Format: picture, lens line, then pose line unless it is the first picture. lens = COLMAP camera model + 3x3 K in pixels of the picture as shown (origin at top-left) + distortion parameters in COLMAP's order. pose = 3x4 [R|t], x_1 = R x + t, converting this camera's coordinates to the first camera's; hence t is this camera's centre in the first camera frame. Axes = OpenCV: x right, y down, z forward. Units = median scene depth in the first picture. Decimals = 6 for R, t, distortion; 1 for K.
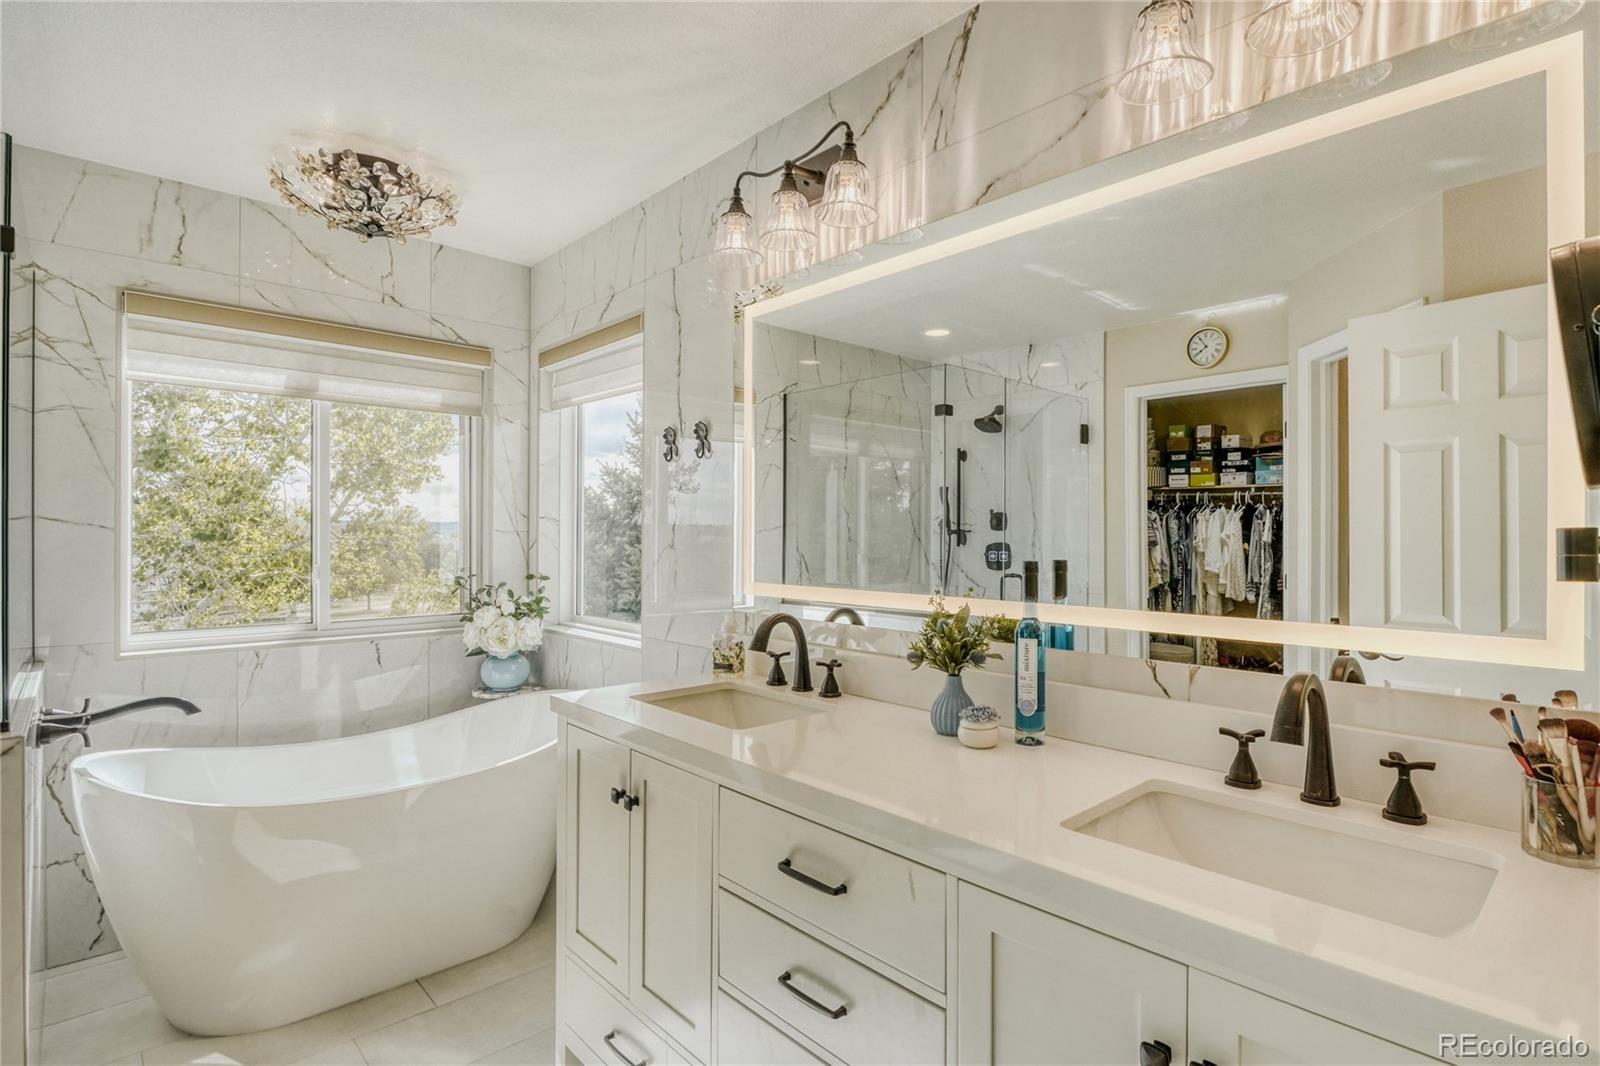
lens RADIAL K [[739.4, 0, 803.3], [0, 739.4, 545.7], [0, 0, 1]] dist [-0.026358, -0.000961]
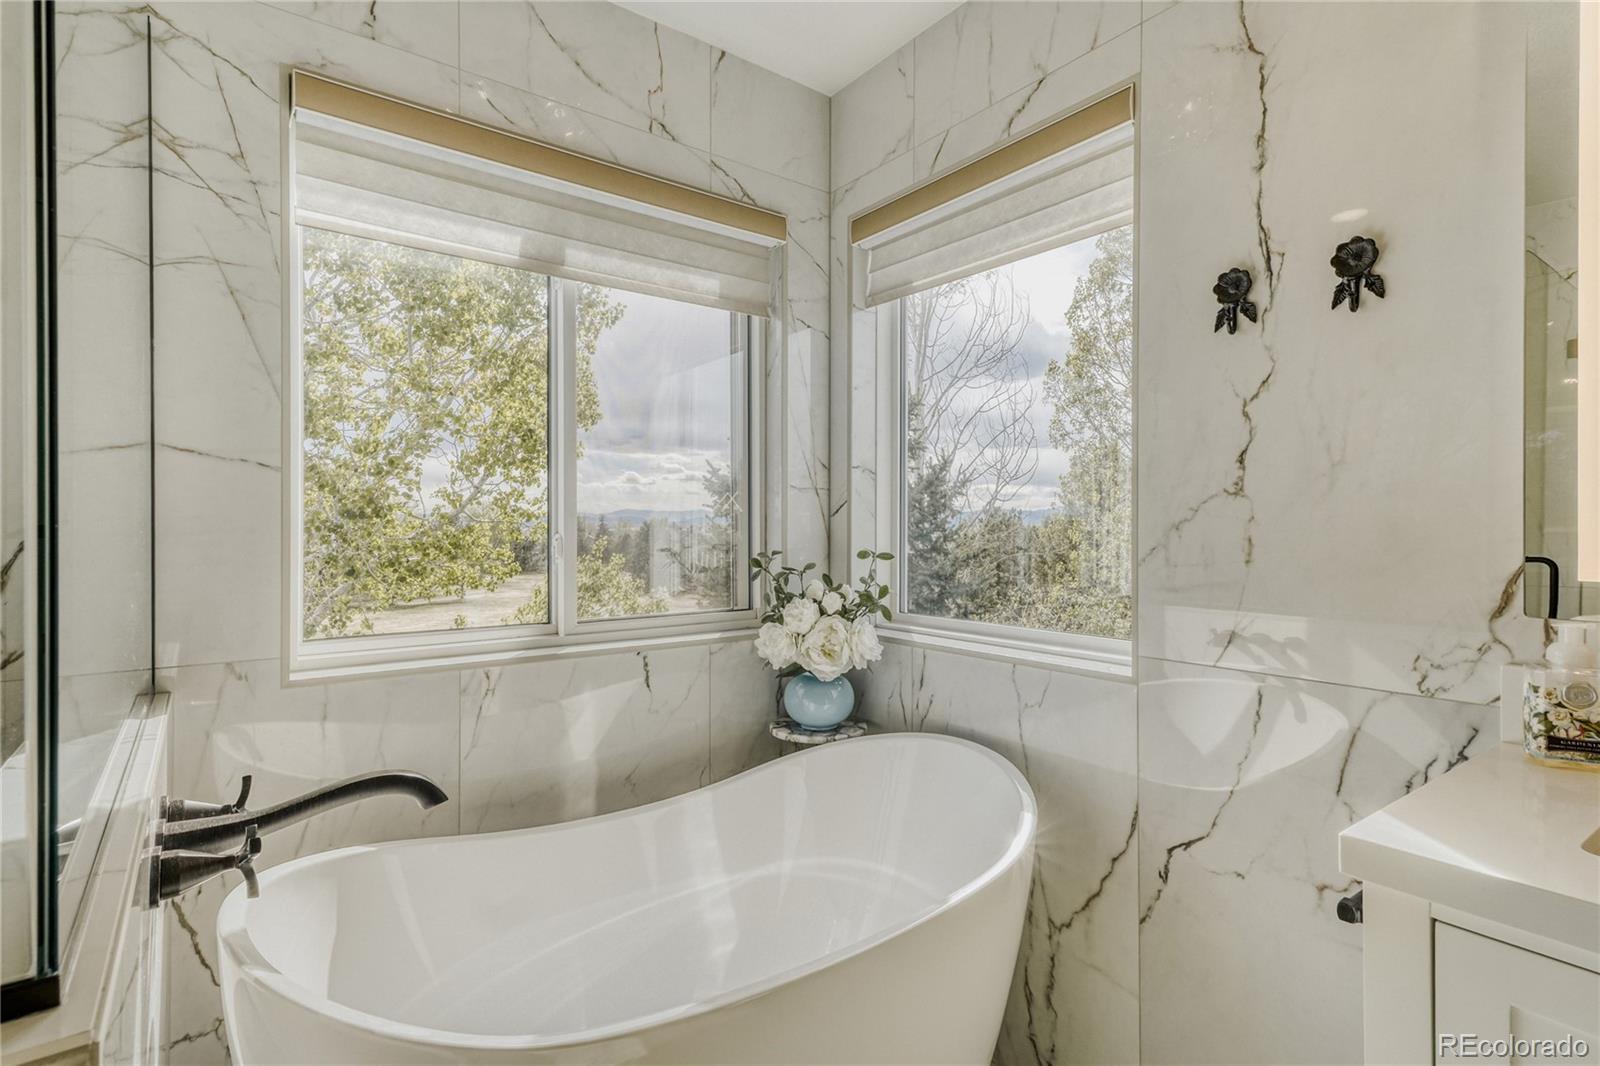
lens RADIAL K [[780.8, 0, 805.9], [0, 780.8, 535.4], [0, 0, 1]] dist [-0.003890, -0.000588]
pose [[0.990924, -0.003970, -0.134364, -0.362899], [0.004062, 0.999992, 0.000411, 0.027860], [0.134361, -0.000953, 0.990932, 0.346425]]
